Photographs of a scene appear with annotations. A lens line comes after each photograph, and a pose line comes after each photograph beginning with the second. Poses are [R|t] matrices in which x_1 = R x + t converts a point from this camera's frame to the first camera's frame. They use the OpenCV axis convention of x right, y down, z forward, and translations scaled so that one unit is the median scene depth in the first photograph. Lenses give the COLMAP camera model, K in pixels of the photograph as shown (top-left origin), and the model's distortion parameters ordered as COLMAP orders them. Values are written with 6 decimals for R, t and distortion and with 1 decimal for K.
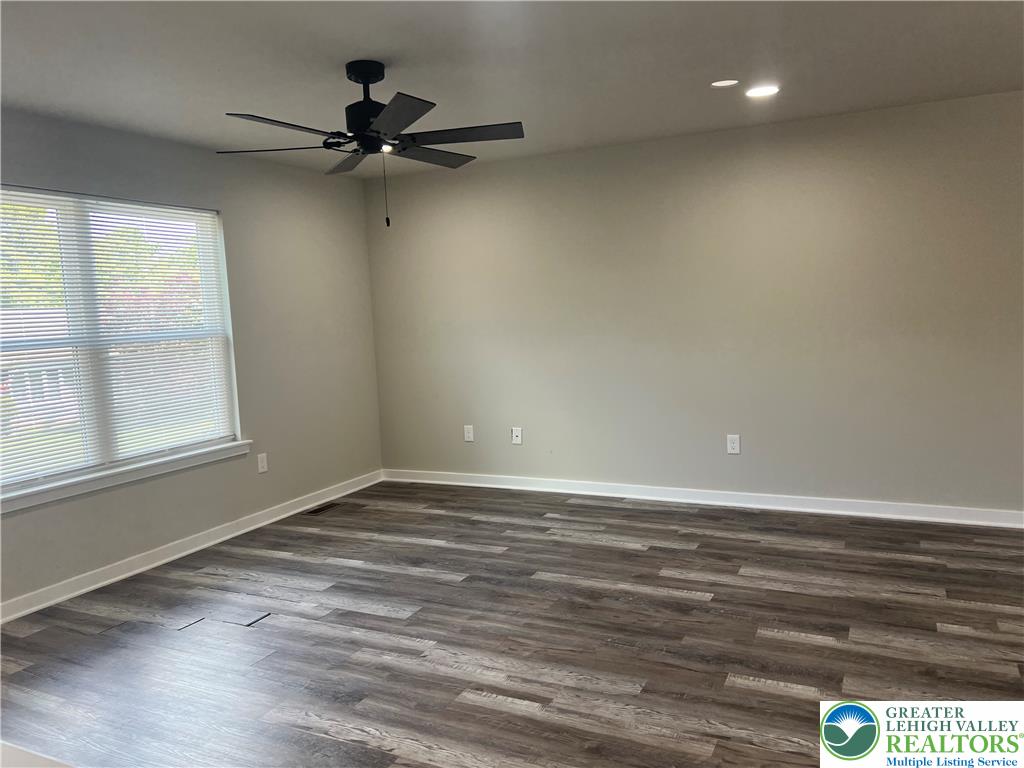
lens RADIAL K [[770.1, 0, 512.3], [0, 770.1, 384.2], [0, 0, 1]] dist [0.003063, -0.007037]
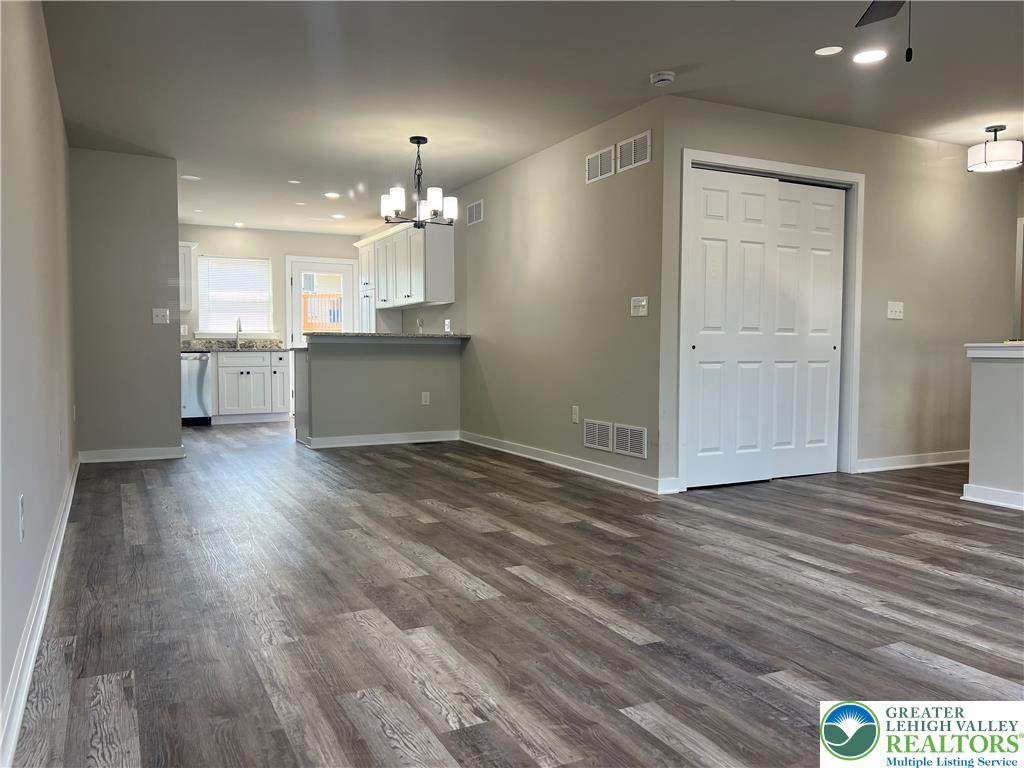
lens RADIAL K [[770.1, 0, 511.8], [0, 770.1, 384.1], [0, 0, 1]] dist [0.003063, -0.007037]
pose [[-0.799440, 0.013102, 0.600603, -0.265331], [0.094842, 0.989977, 0.104644, -0.020993], [-0.593212, 0.140619, -0.792670, 1.650071]]
